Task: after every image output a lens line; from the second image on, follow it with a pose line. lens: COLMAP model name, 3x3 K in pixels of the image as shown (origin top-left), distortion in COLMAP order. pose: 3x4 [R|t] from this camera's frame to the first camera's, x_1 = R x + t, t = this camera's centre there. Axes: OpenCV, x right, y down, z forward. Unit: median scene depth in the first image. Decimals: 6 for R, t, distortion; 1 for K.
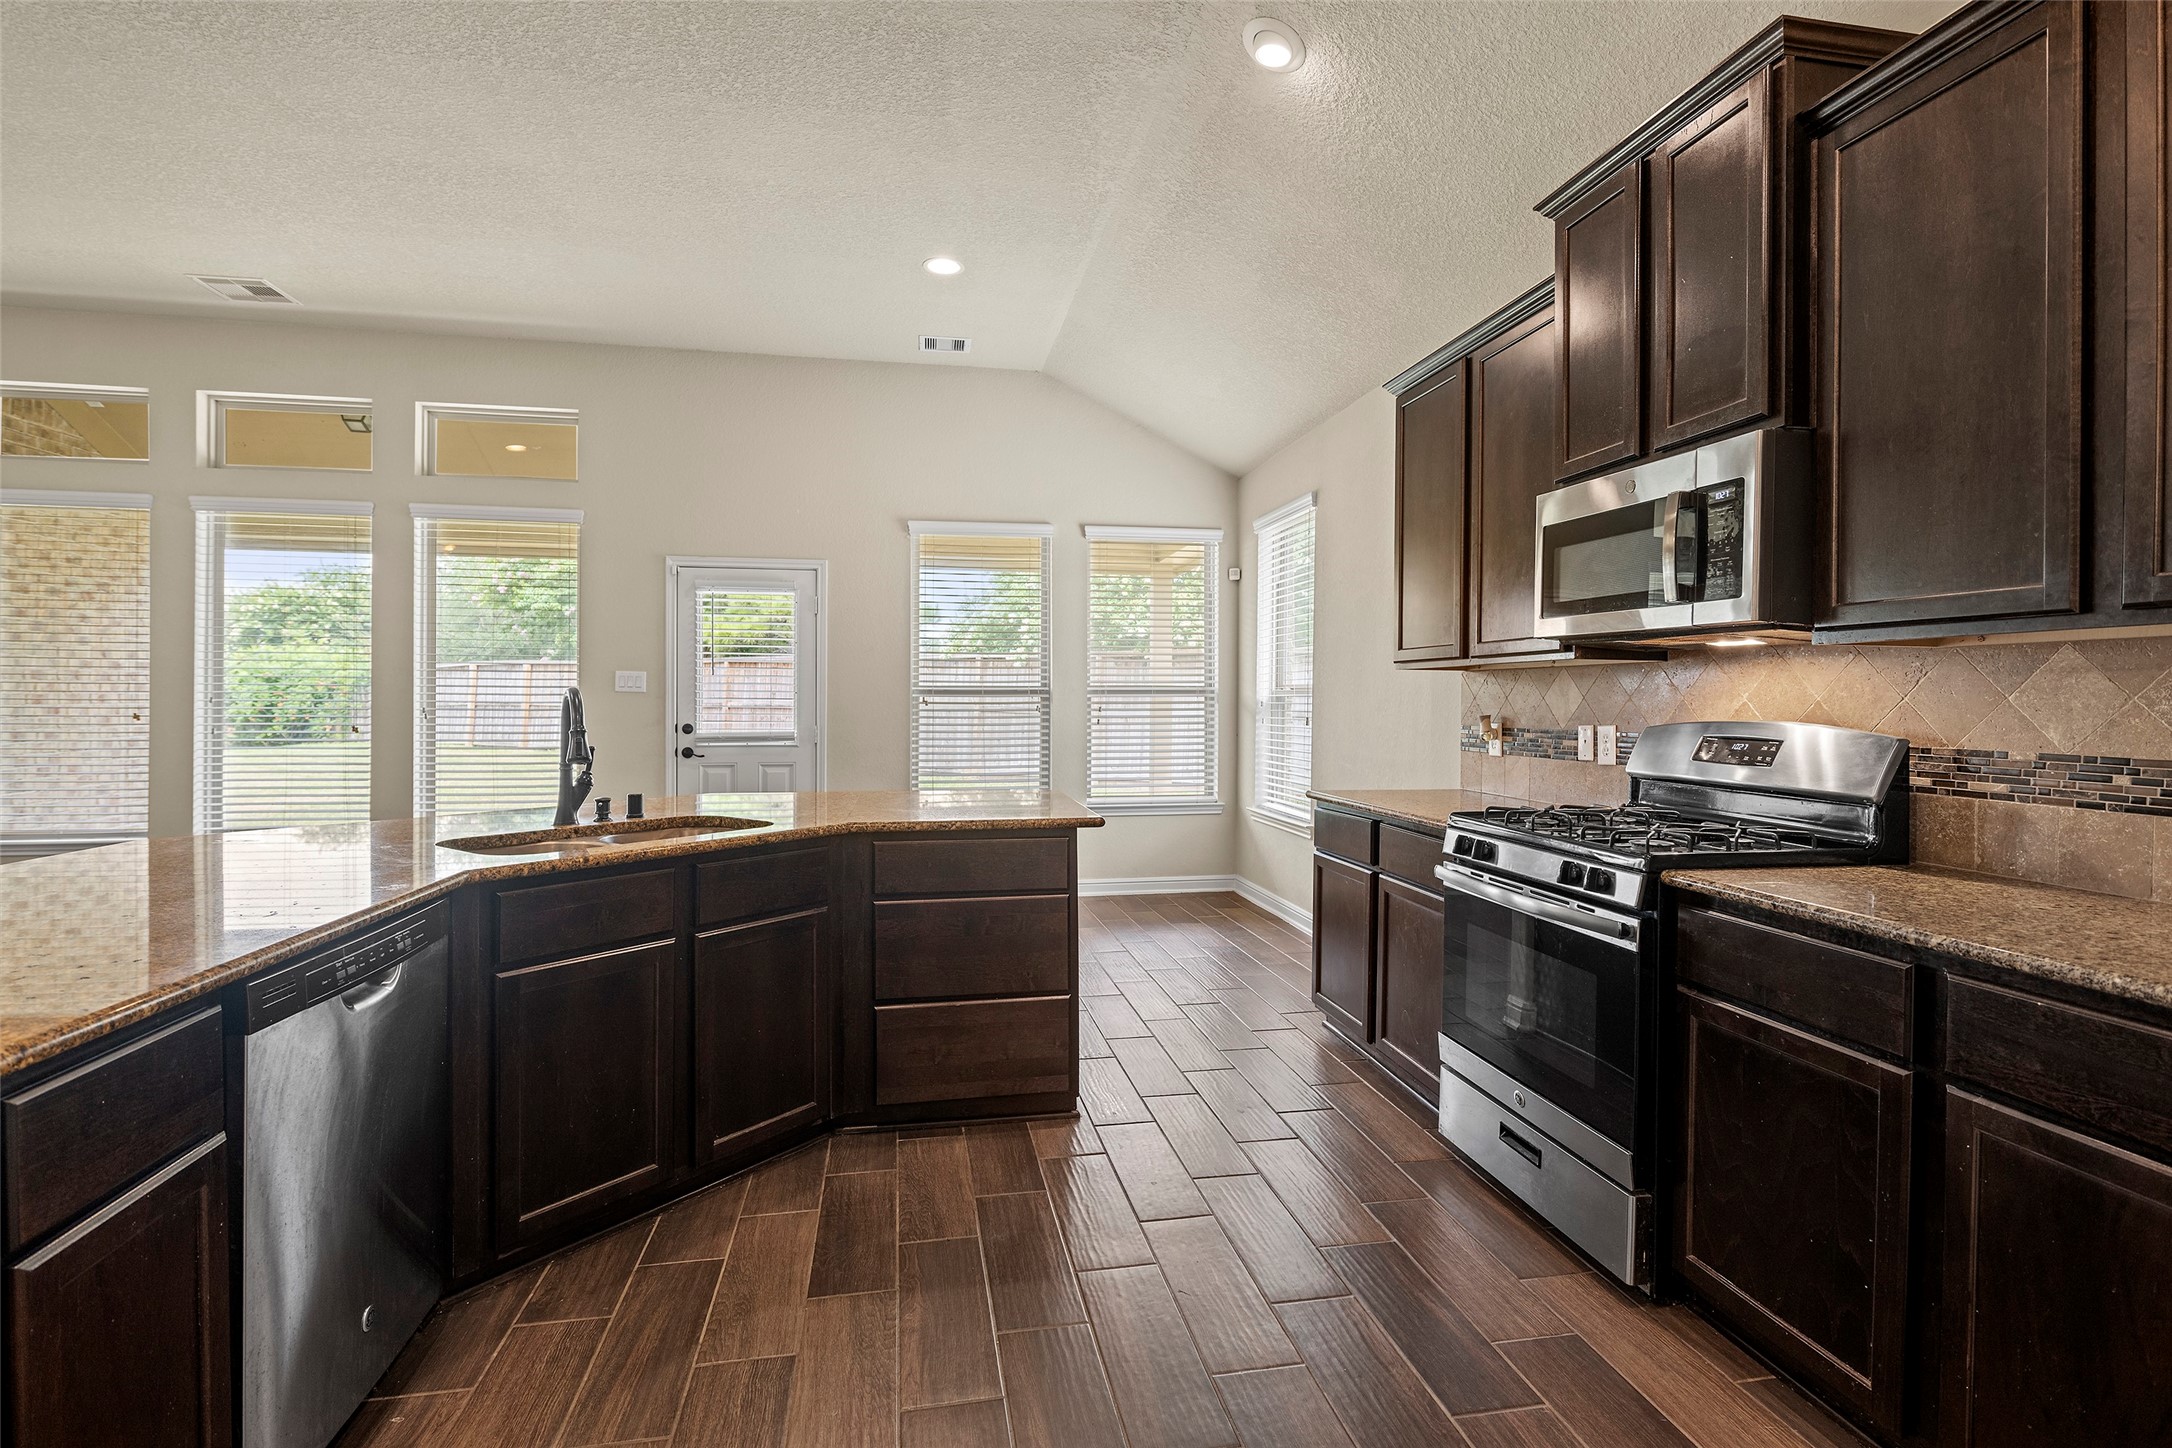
lens RADIAL K [[1021.8, 0, 1078.4], [0, 1021.8, 709.7], [0, 0, 1]] dist [-0.002913, -0.001939]
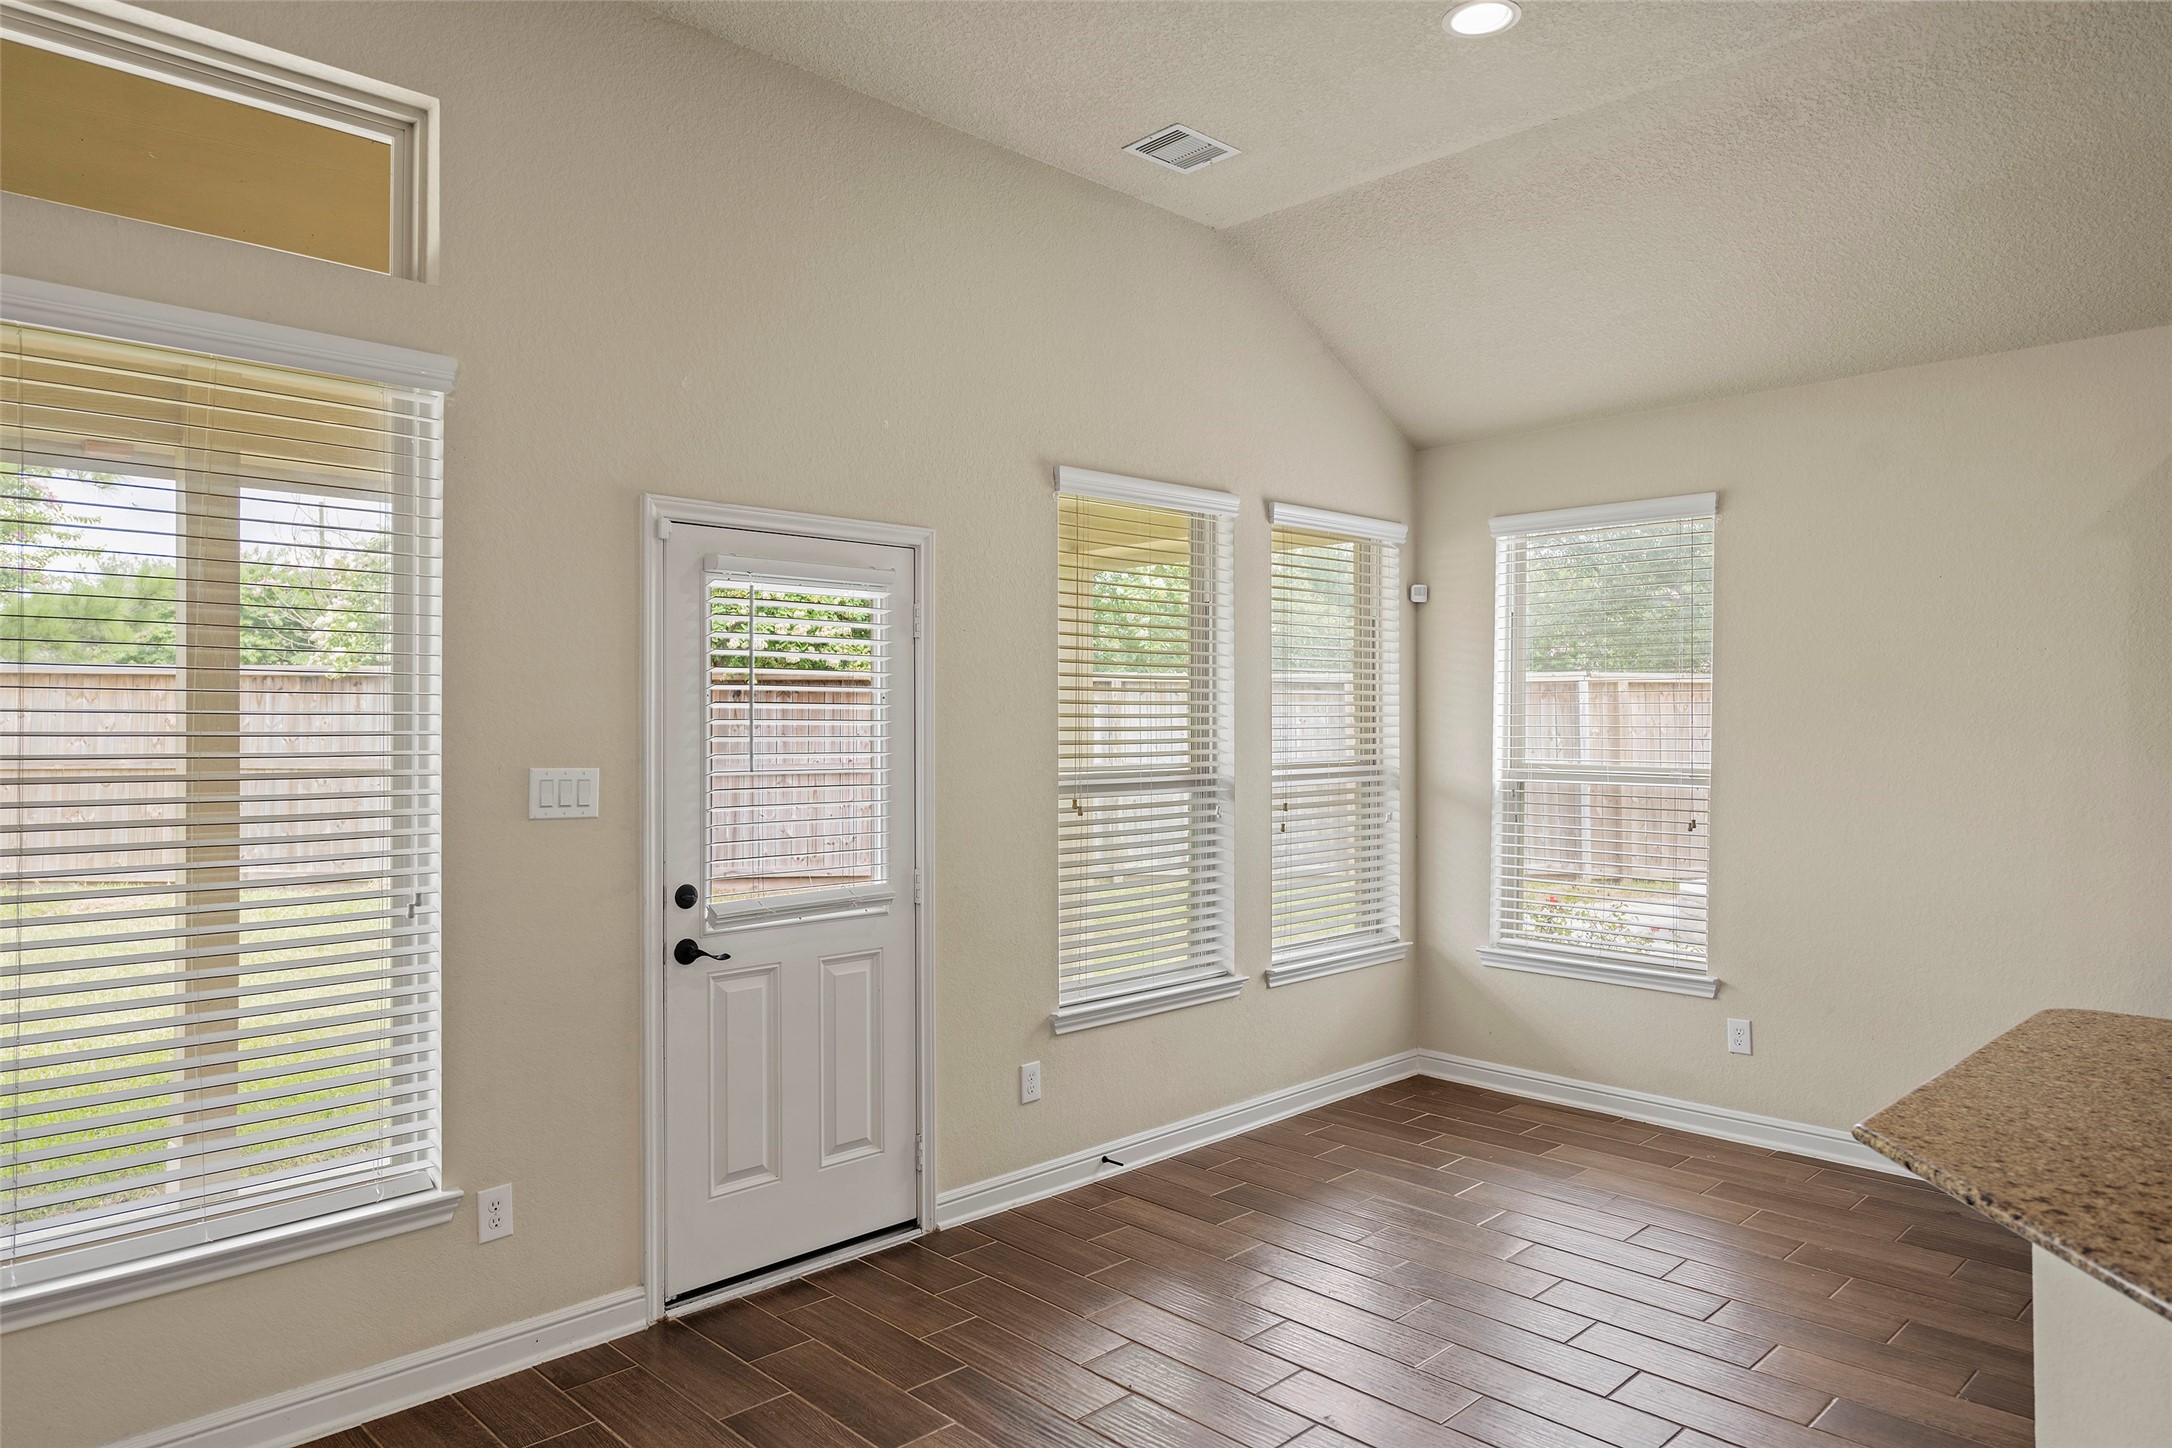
lens RADIAL K [[1372.6, 0, 1085.9], [0, 1372.6, 710.0], [0, 0, 1]] dist [0.001482, -0.002697]
pose [[0.824627, 0.001184, 0.565676, -0.905765], [0.006774, 0.999905, -0.011968, -0.082397], [-0.565637, 0.013701, 0.824541, 0.672595]]
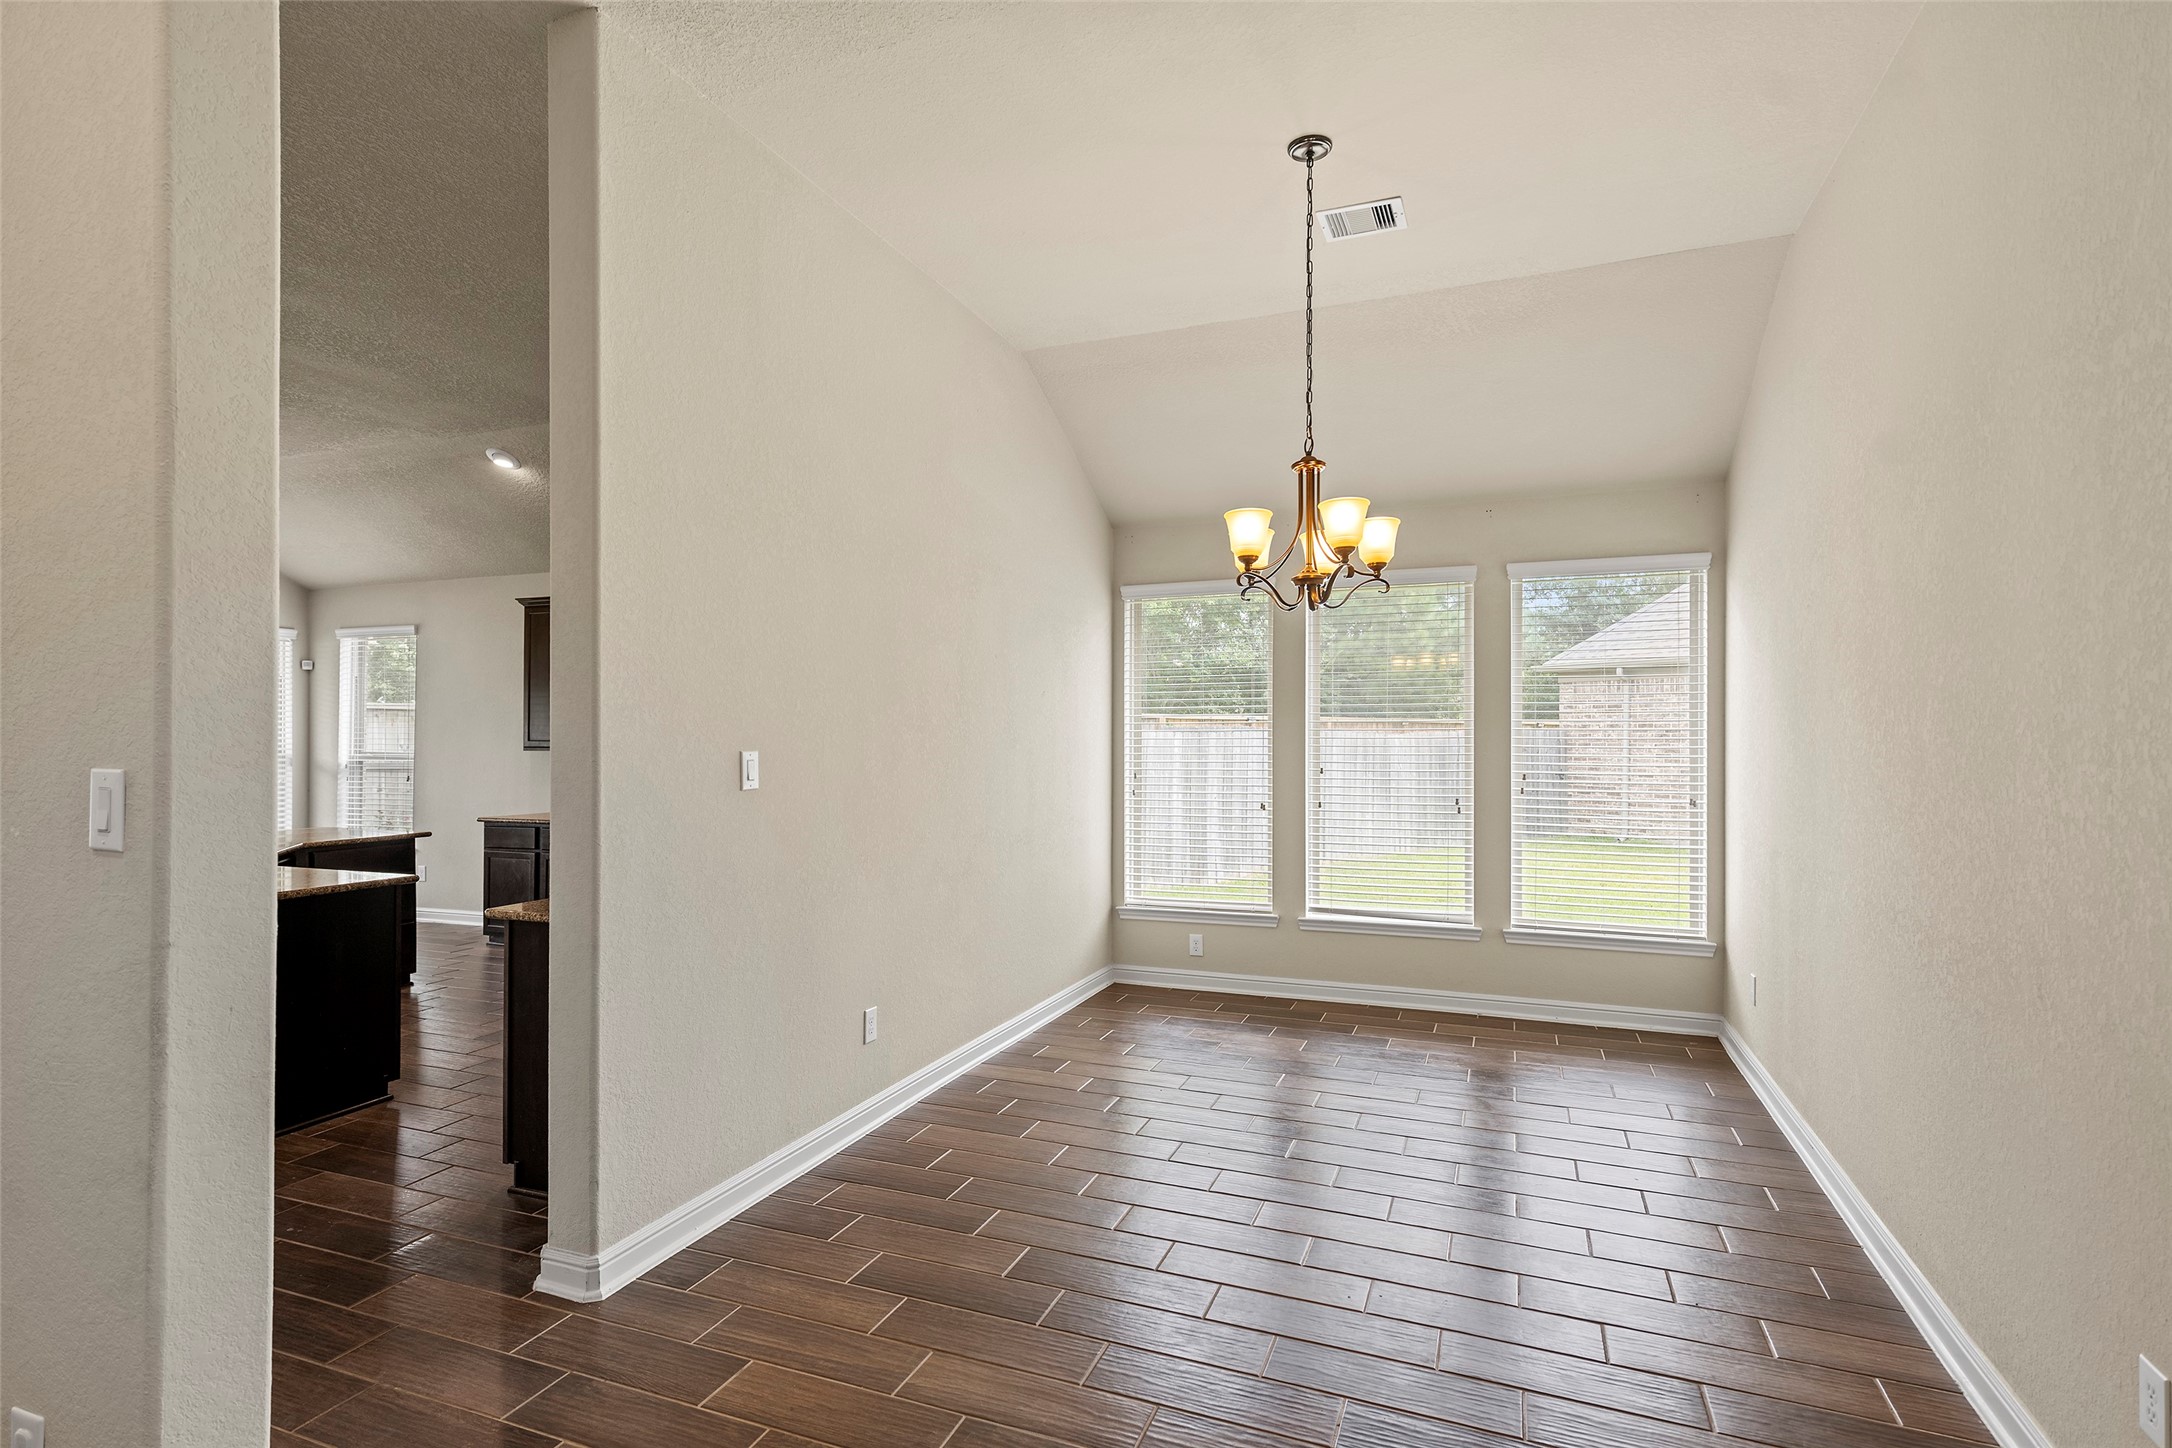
lens RADIAL K [[1067.2, 0, 1086.4], [0, 1067.2, 736.7], [0, 0, 1]] dist [-0.000905, 0.000096]
pose [[0.508809, 0.000868, 0.860879, -0.872100], [0.007719, 0.999955, -0.005570, -0.046594], [-0.860845, 0.009480, 0.508780, -0.916329]]
